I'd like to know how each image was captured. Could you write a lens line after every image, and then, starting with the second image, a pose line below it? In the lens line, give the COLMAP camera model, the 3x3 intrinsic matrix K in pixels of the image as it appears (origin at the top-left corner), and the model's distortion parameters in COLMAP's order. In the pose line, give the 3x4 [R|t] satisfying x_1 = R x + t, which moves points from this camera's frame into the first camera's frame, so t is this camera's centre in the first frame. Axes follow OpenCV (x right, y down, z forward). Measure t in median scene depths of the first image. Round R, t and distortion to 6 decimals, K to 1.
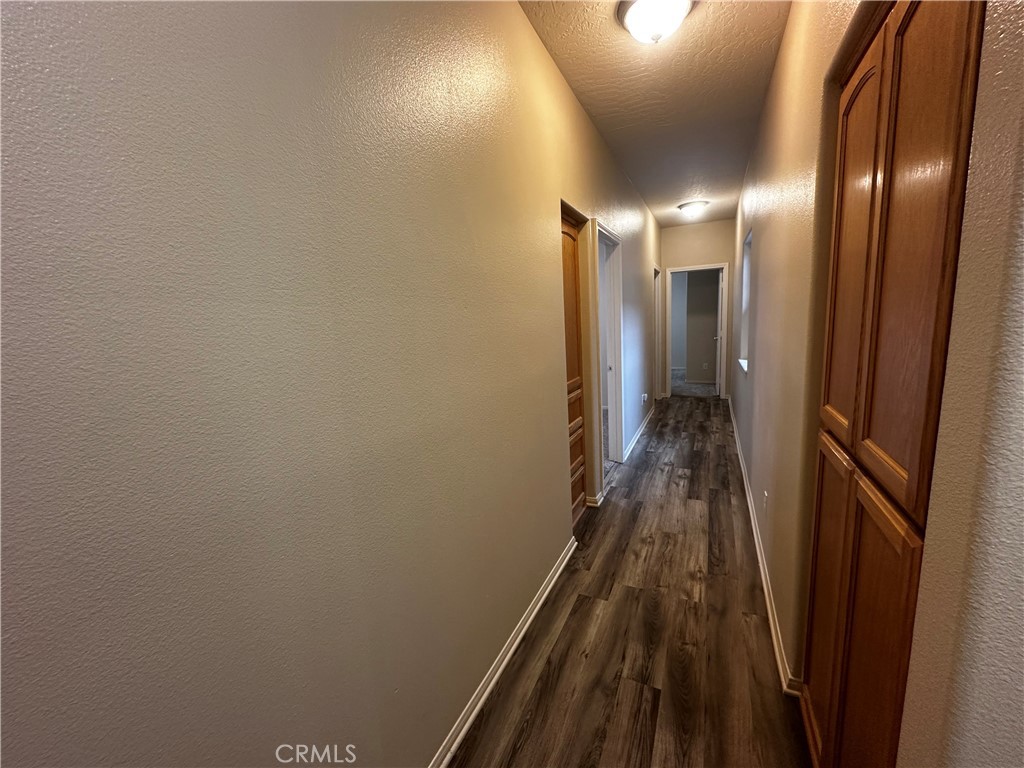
lens RADIAL K [[408.3, 0, 512.3], [0, 408.3, 384.3], [0, 0, 1]] dist [-0.000207, 0.000510]
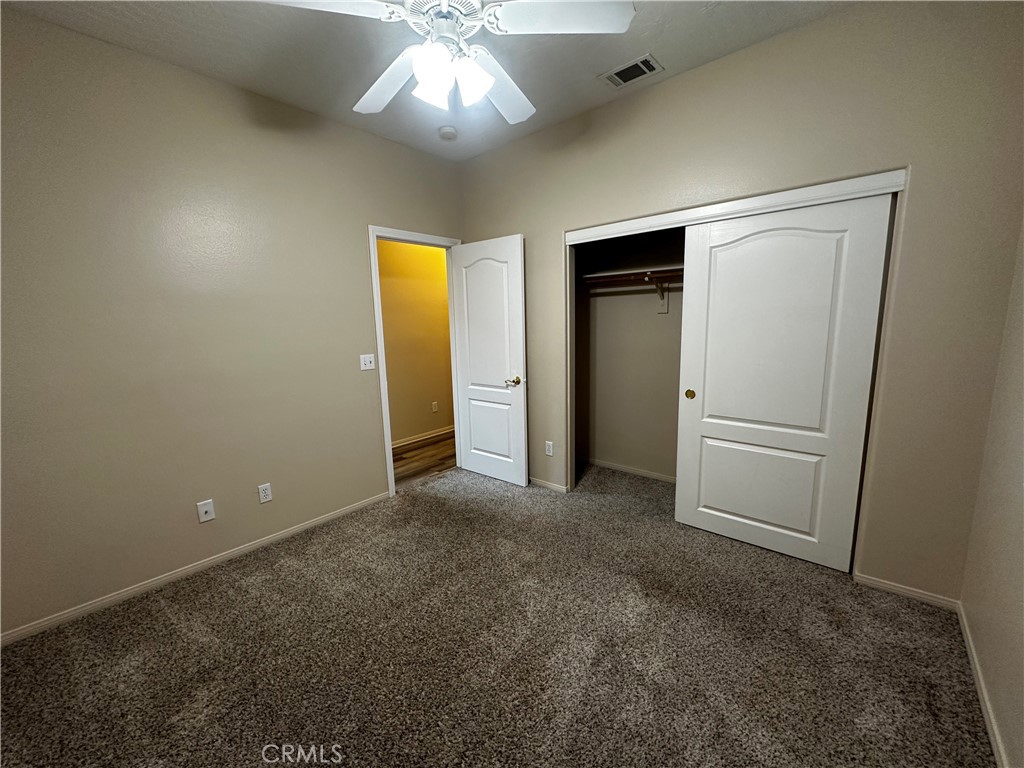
lens RADIAL K [[408.3, 0, 514.8], [0, 408.3, 387.2], [0, 0, 1]] dist [-0.000207, 0.000510]
pose [[-0.965048, 0.039638, 0.259059, -0.269539], [0.118165, 0.948125, 0.295120, -0.292258], [-0.233923, 0.315416, -0.919670, 2.057595]]
